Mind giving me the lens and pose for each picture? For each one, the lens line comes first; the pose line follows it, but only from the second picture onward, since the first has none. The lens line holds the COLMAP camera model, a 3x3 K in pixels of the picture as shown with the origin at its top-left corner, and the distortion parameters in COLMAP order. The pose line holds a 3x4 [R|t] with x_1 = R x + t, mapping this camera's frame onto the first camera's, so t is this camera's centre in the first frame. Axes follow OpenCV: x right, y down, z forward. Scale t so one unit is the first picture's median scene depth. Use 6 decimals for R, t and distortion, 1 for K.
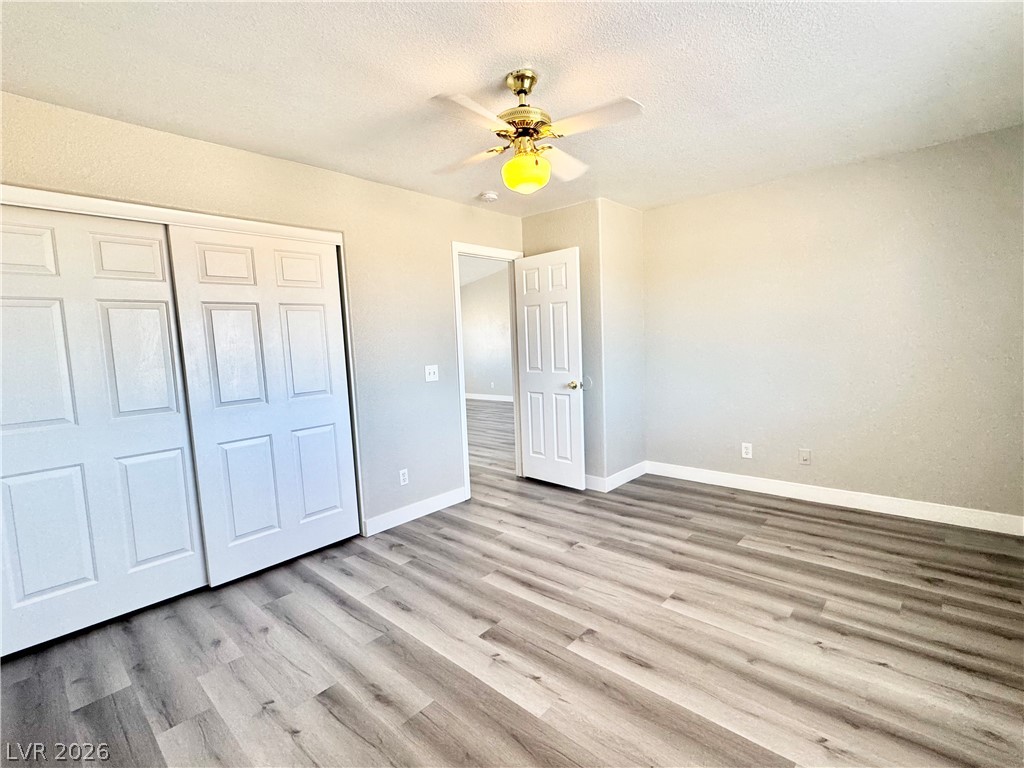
lens RADIAL K [[472.4, 0, 508.6], [0, 472.4, 384.8], [0, 0, 1]] dist [-0.000468, 0.000274]
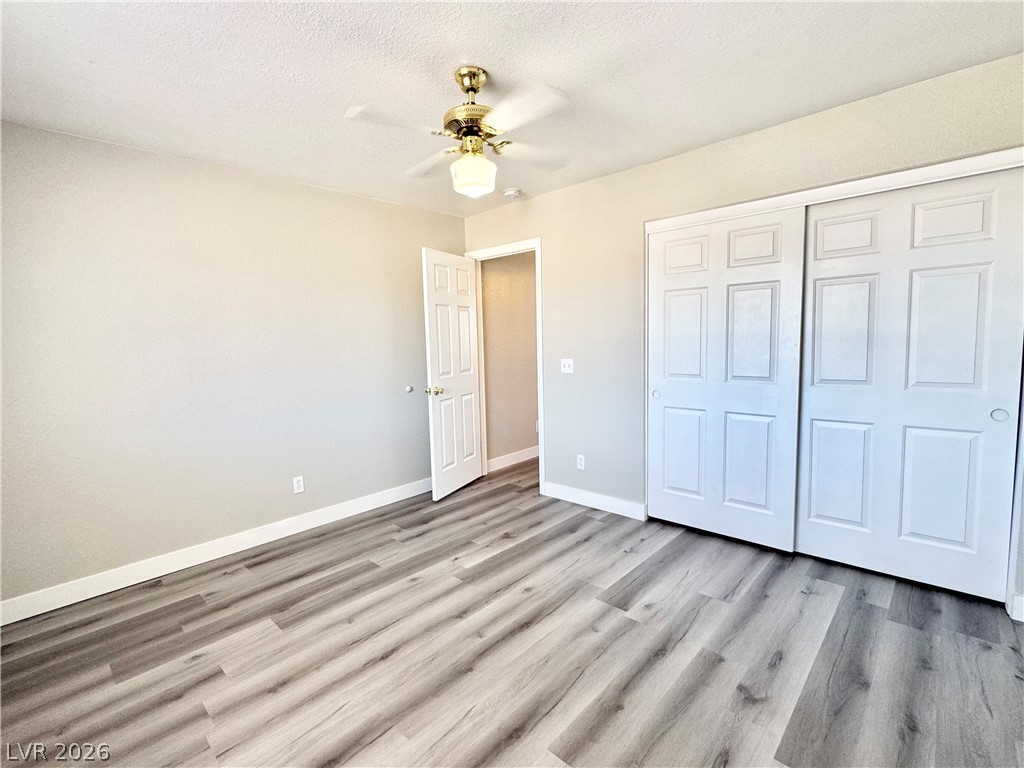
lens RADIAL K [[472.4, 0, 508.6], [0, 472.4, 384.8], [0, 0, 1]] dist [-0.000468, 0.000274]
pose [[-0.014112, 0.146469, -0.989115, 0.821577], [-0.072783, 0.986439, 0.147111, -0.120376], [0.997248, 0.074067, -0.003260, 0.844058]]
